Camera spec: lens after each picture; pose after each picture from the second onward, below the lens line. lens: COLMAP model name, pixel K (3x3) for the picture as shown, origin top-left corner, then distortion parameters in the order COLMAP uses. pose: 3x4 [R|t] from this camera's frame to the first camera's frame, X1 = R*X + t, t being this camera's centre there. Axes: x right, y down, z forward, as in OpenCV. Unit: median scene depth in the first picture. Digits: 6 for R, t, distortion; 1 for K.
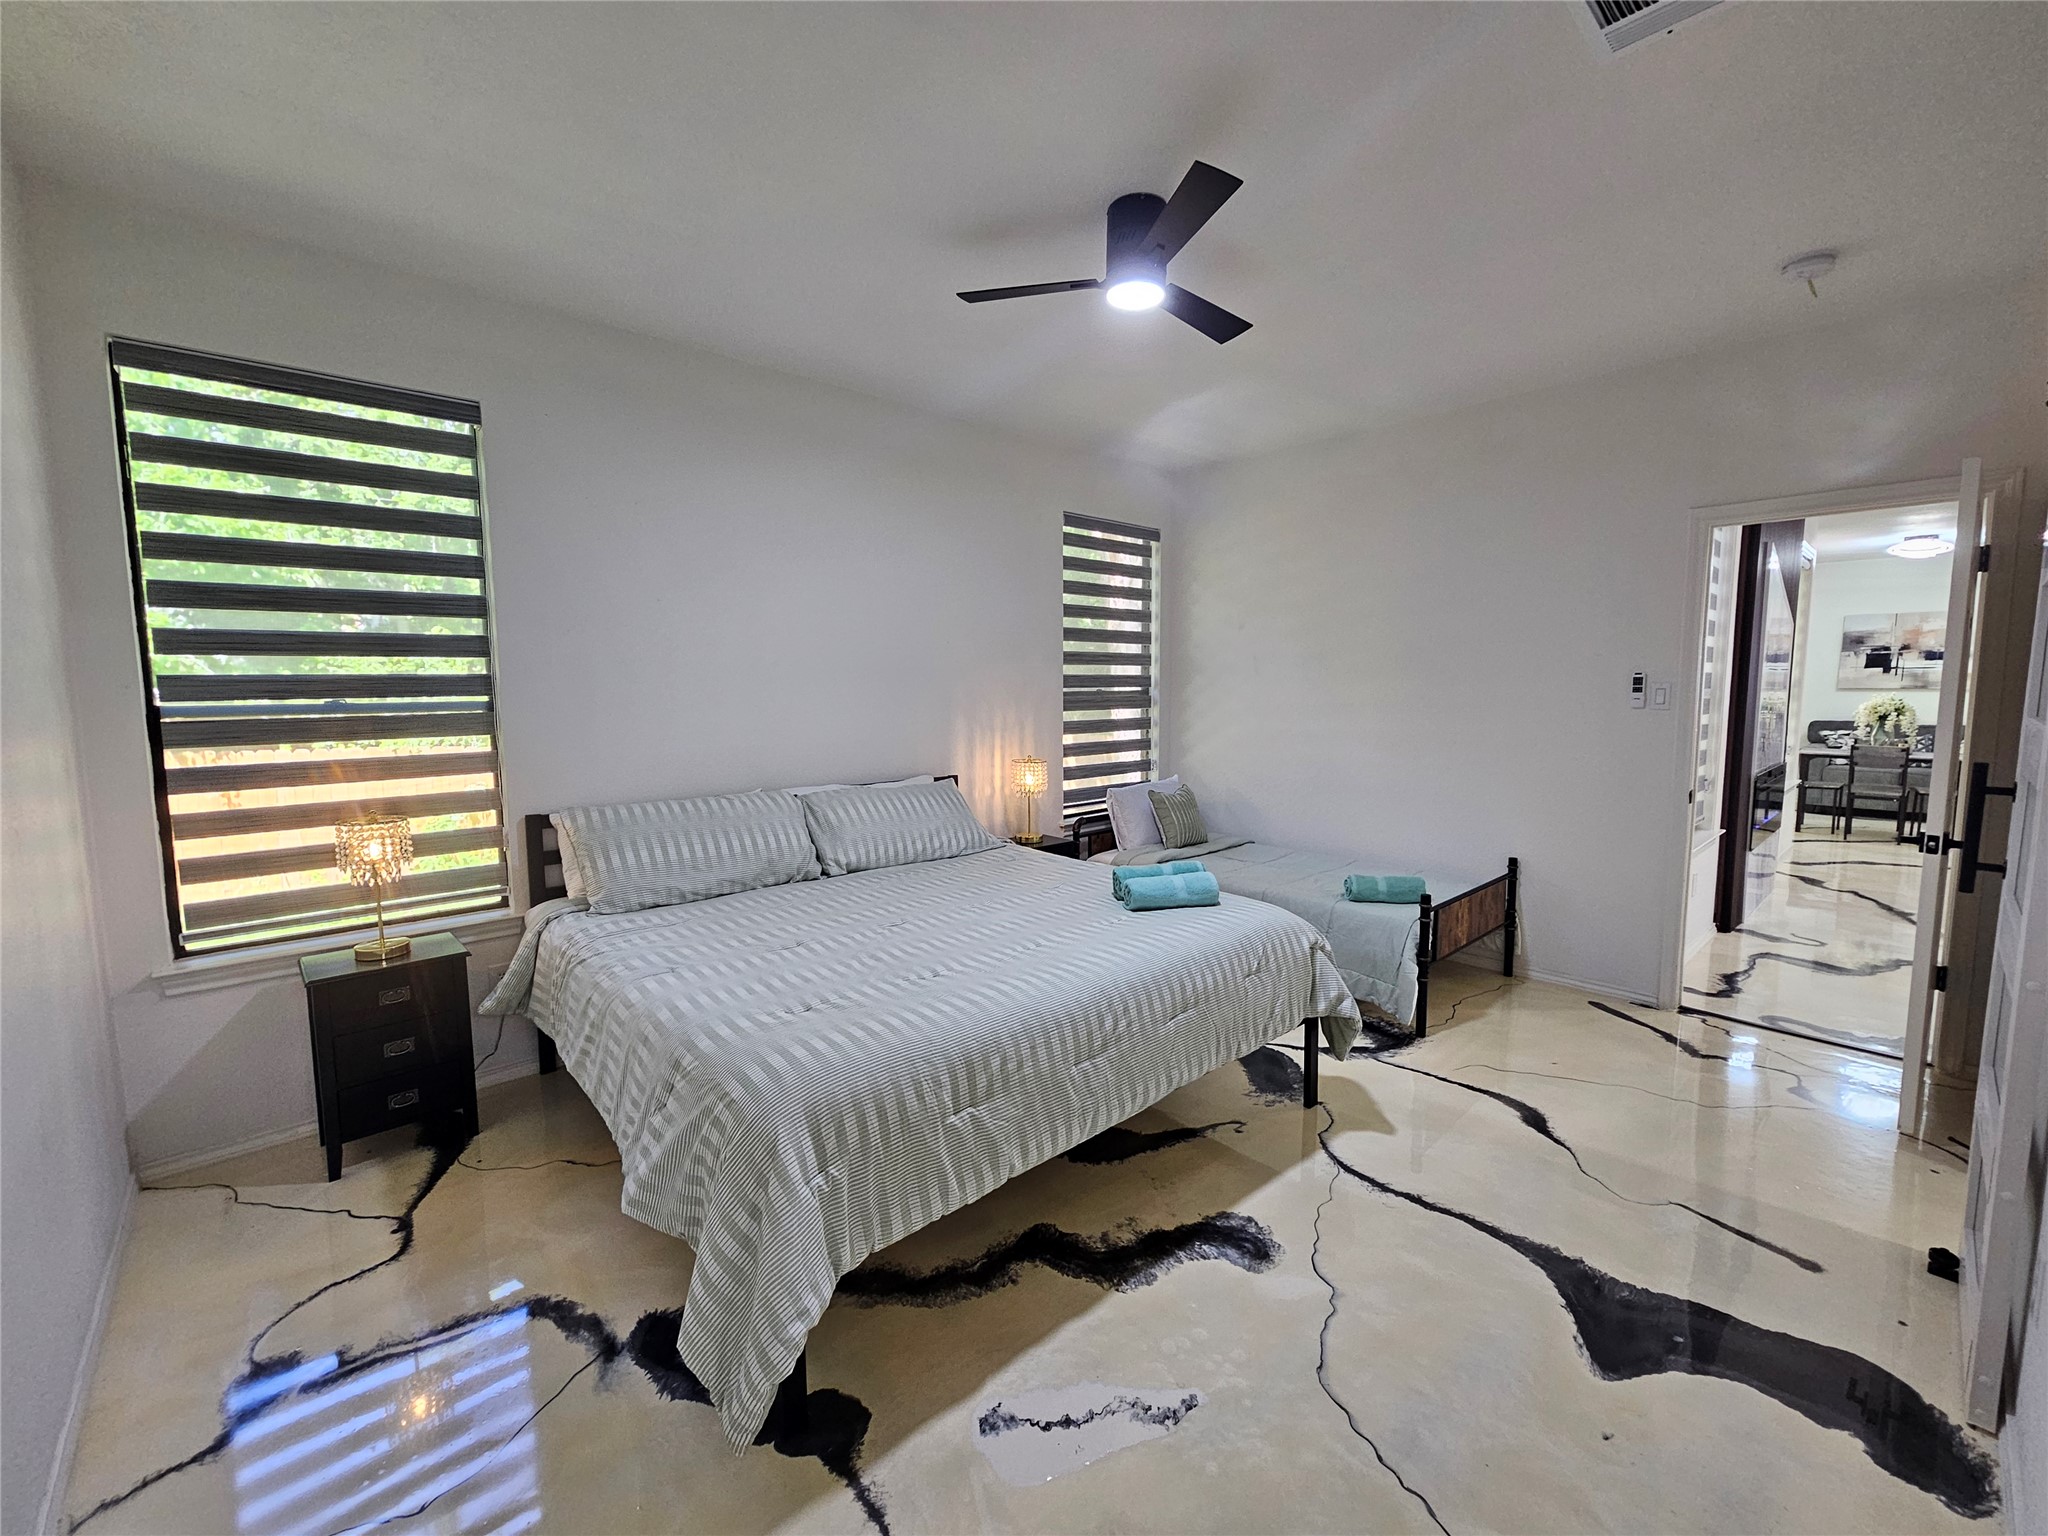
lens RADIAL K [[830.0, 0, 1033.3], [0, 830.0, 760.6], [0, 0, 1]] dist [0.001970, 0.000102]
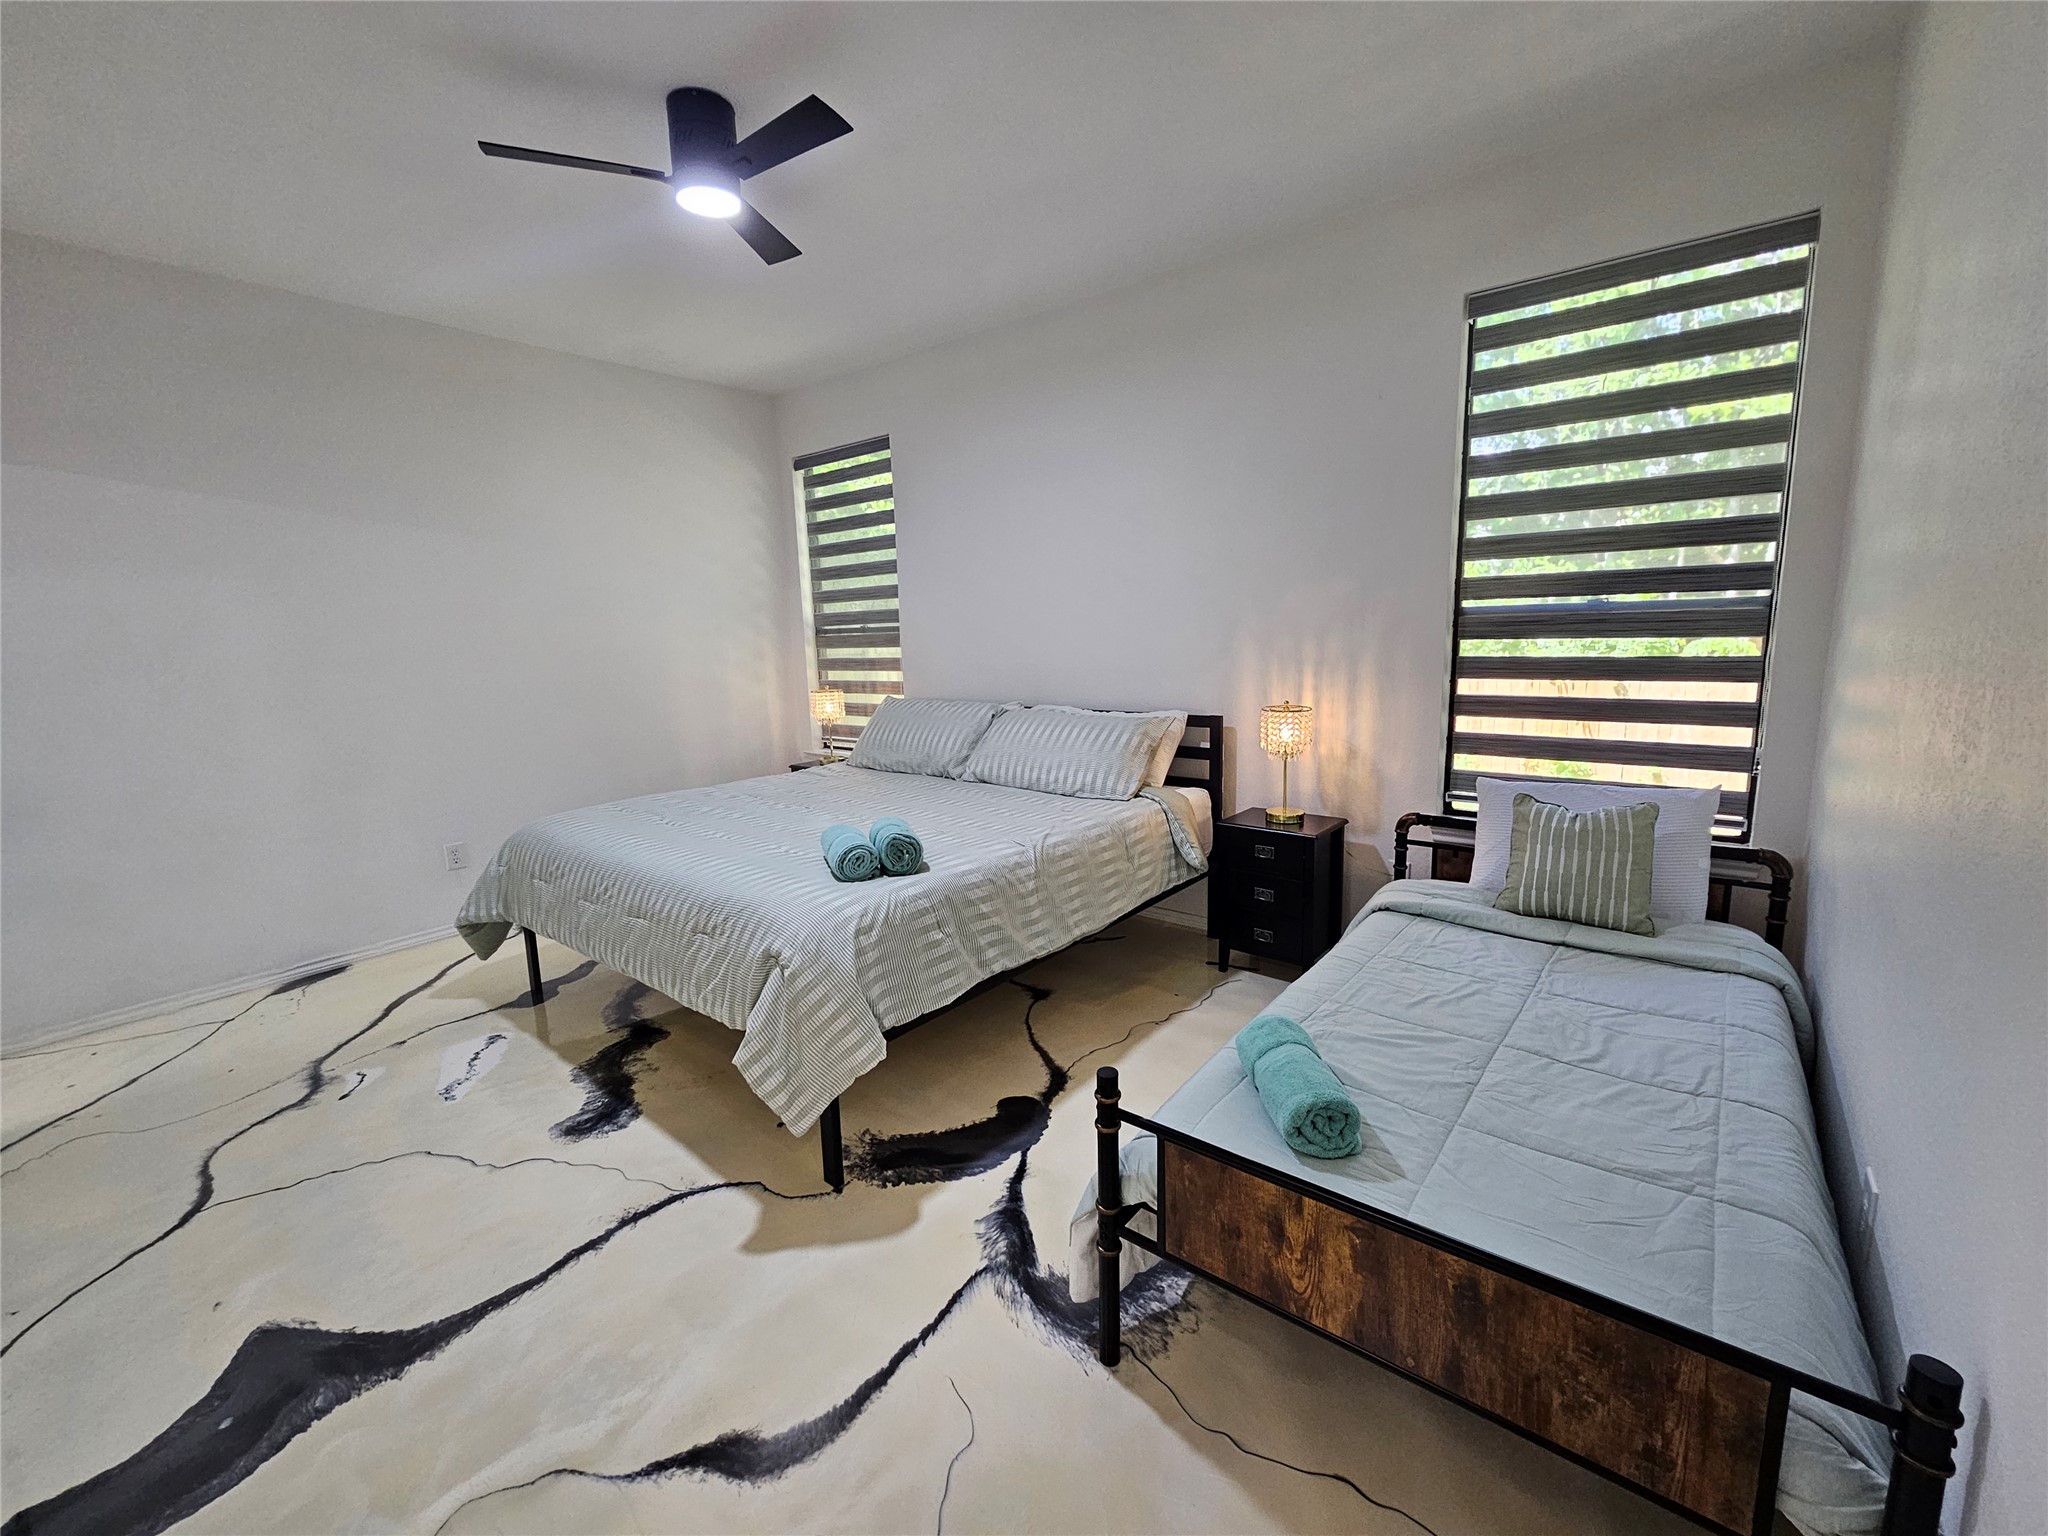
lens RADIAL K [[830.0, 0, 1033.3], [0, 830.0, 760.6], [0, 0, 1]] dist [0.001970, 0.000102]
pose [[0.166321, 0.160055, -0.972995, 0.913576], [-0.061417, 0.986505, 0.151779, -0.070070], [0.984157, 0.034514, 0.173906, 0.922652]]
